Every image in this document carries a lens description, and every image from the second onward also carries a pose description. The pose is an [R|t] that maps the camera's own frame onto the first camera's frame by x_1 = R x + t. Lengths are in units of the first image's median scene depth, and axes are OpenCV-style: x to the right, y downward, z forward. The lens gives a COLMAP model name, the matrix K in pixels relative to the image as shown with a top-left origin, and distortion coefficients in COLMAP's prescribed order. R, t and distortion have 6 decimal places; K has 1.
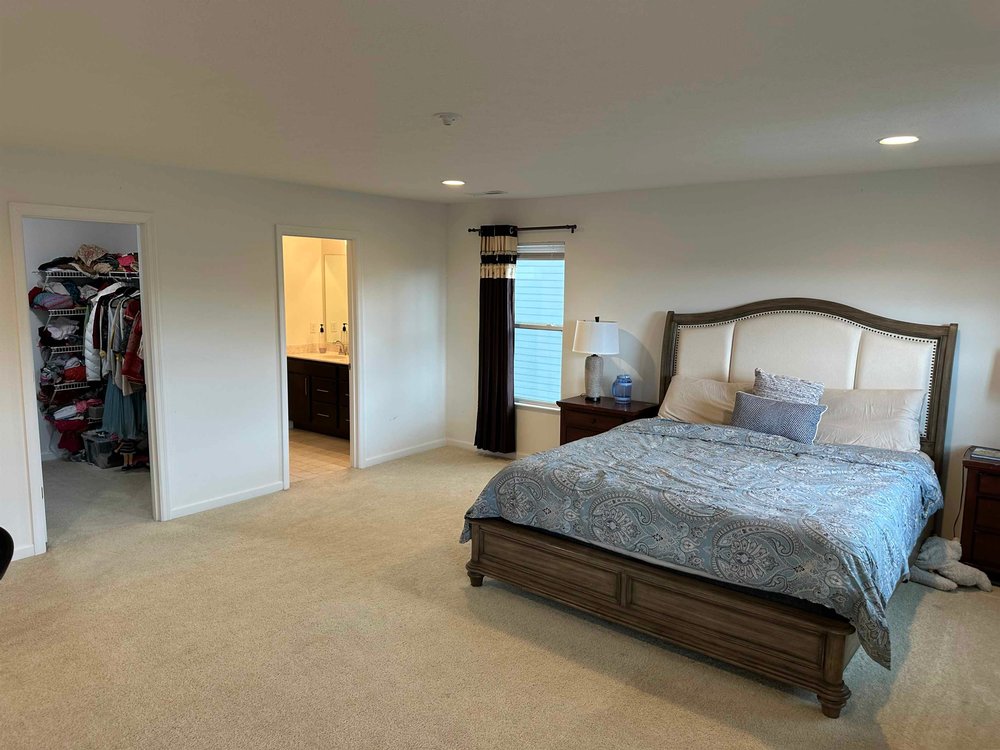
lens RADIAL K [[703.8, 0, 506.5], [0, 703.8, 375.5], [0, 0, 1]] dist [0.068479, -0.015382]
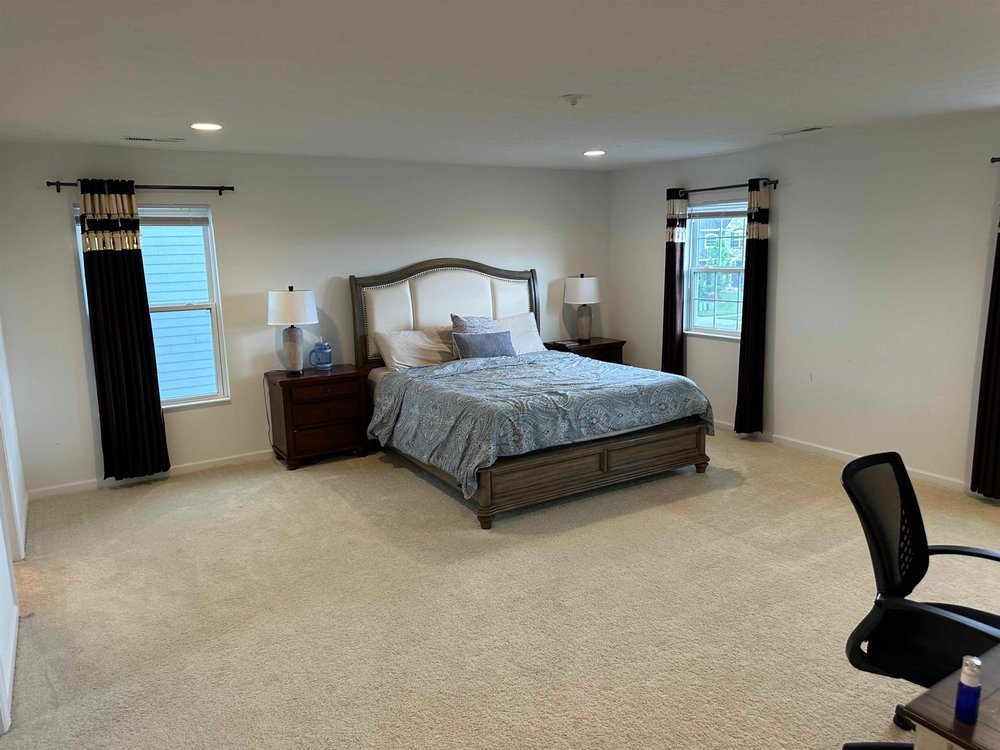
lens RADIAL K [[703.8, 0, 508.2], [0, 703.8, 376.9], [0, 0, 1]] dist [0.068479, -0.015382]
pose [[0.345118, -0.192195, 0.918670, -0.734999], [0.159617, 0.976569, 0.144344, -0.059935], [-0.924887, 0.096820, 0.367709, 0.414385]]
